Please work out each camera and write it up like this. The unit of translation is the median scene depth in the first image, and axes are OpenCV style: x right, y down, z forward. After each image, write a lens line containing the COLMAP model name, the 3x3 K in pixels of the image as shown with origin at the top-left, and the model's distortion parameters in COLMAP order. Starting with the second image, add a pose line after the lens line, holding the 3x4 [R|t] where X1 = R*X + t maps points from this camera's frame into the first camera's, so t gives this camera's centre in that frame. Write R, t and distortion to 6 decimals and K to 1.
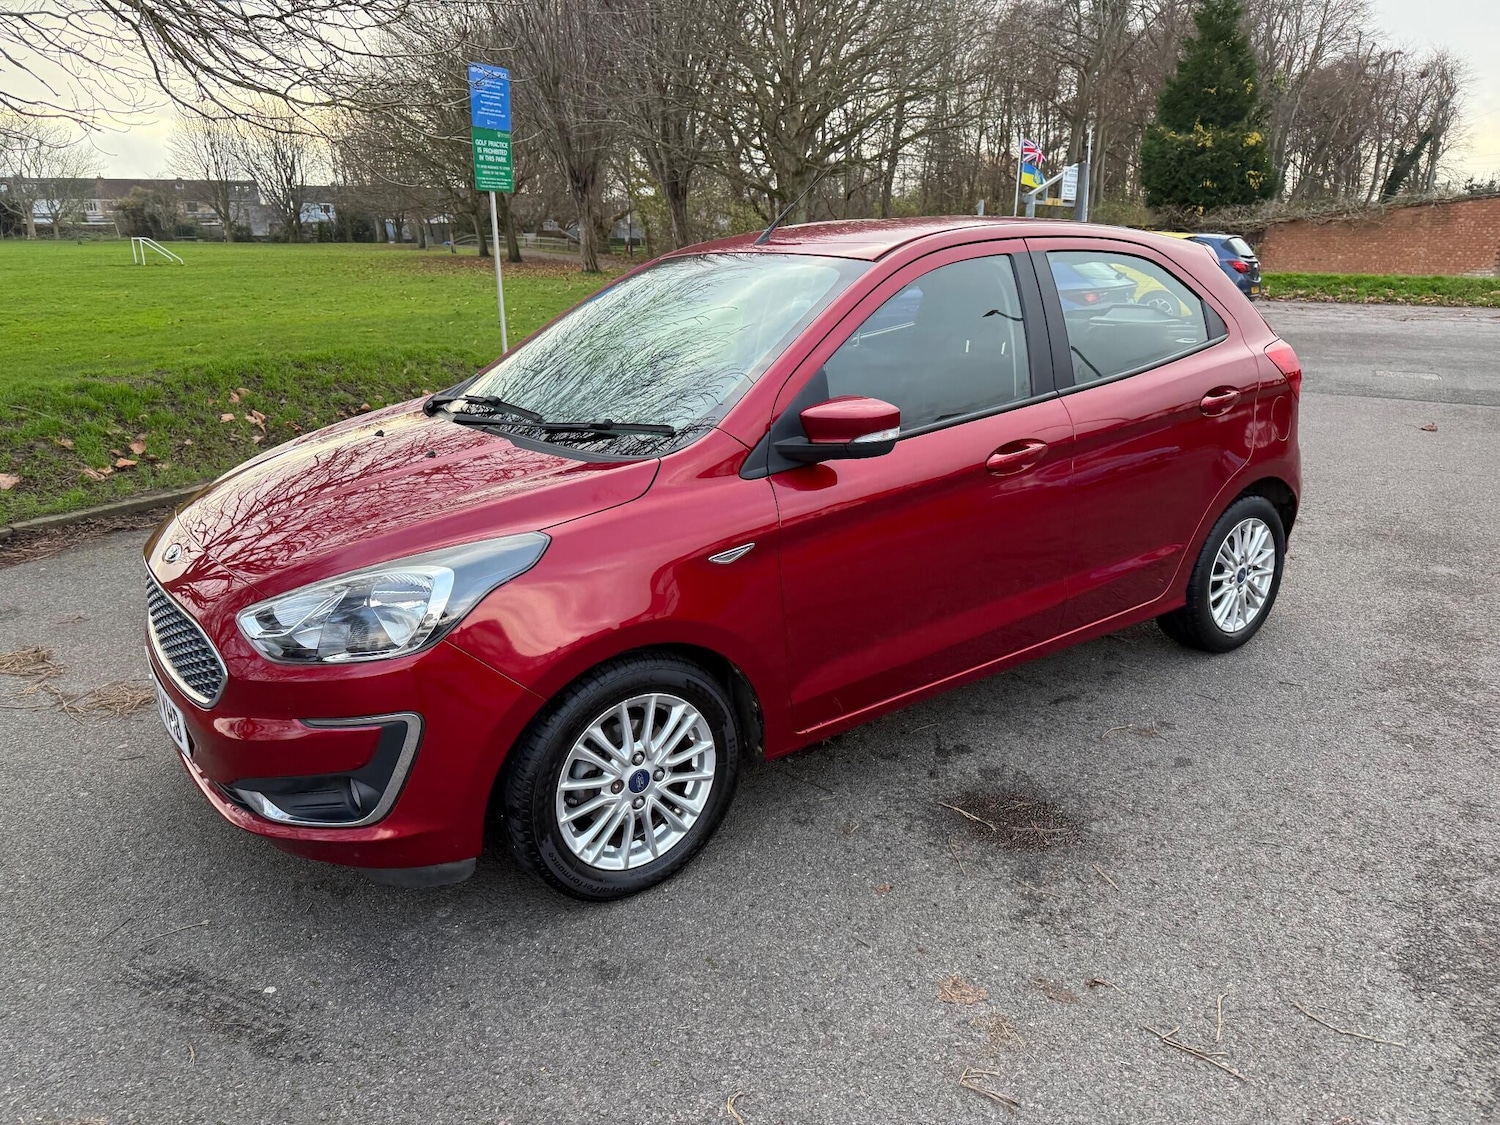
lens RADIAL K [[1063.2, 0, 750.3], [0, 1063.2, 556.8], [0, 0, 1]] dist [0.018277, -0.021772]
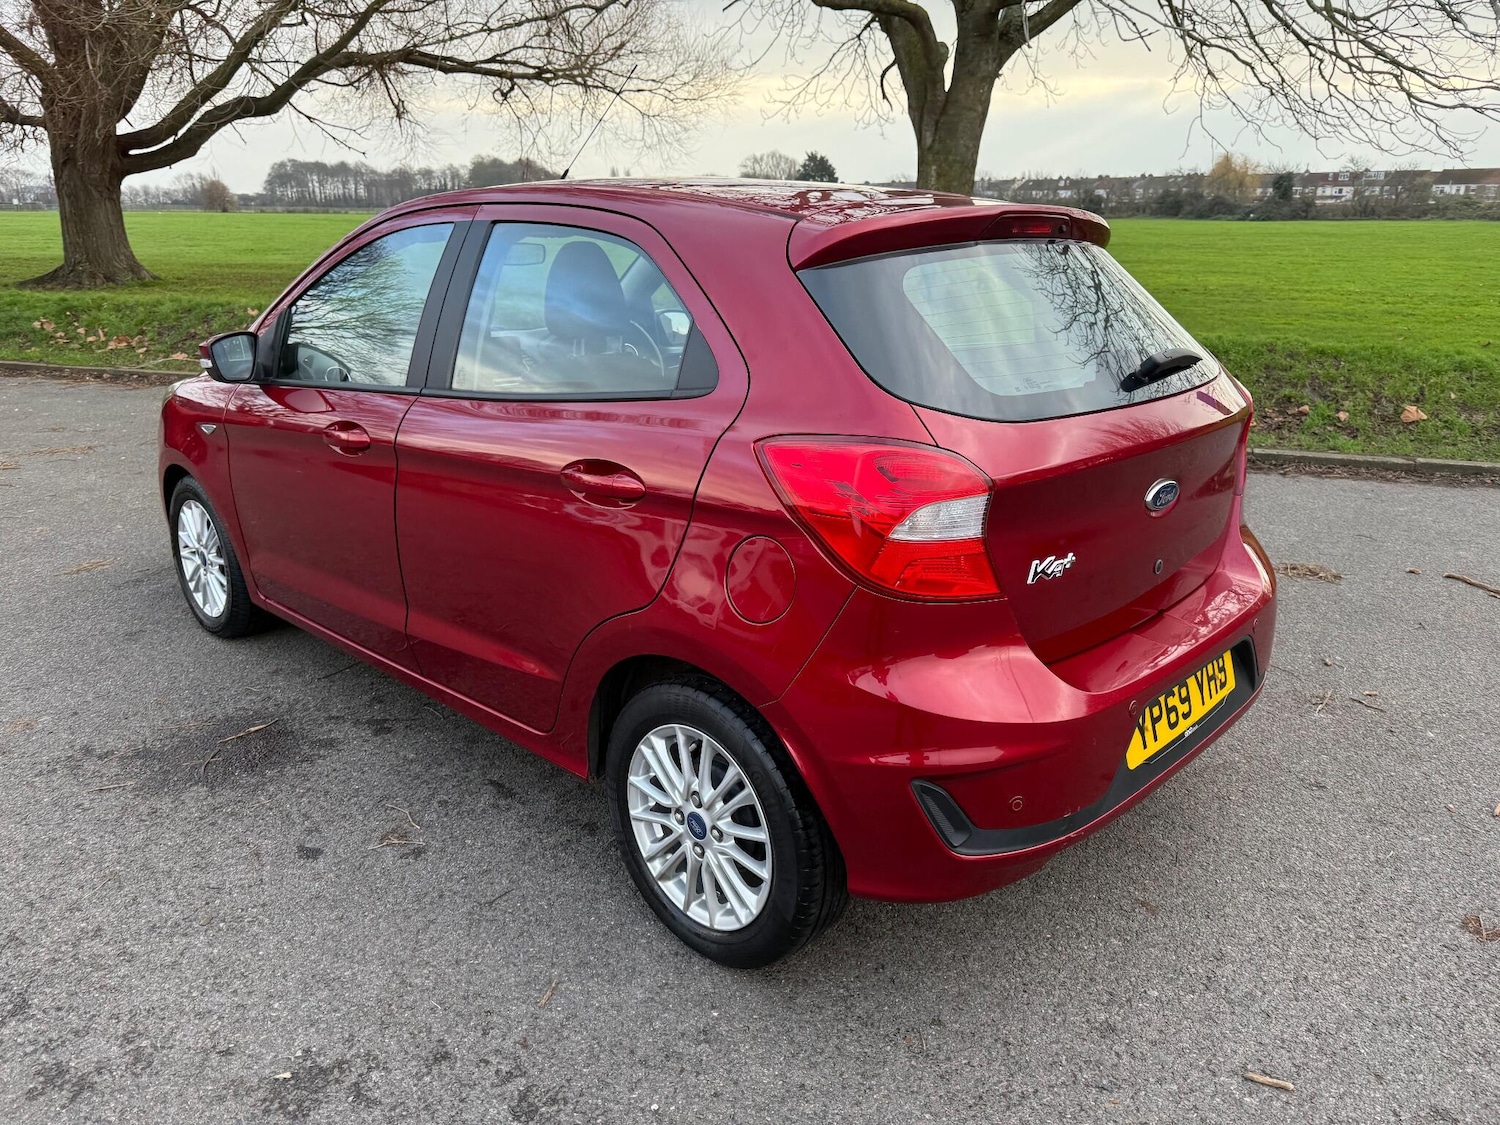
lens RADIAL K [[1063.4, 0, 760.0], [0, 1063.4, 569.4], [0, 0, 1]] dist [0.025419, -0.031173]
pose [[0.177813, 0.314973, -0.932295, 0.422802], [-0.291020, 0.921848, 0.255939, -0.115258], [0.940048, 0.225807, 0.255580, 0.388702]]
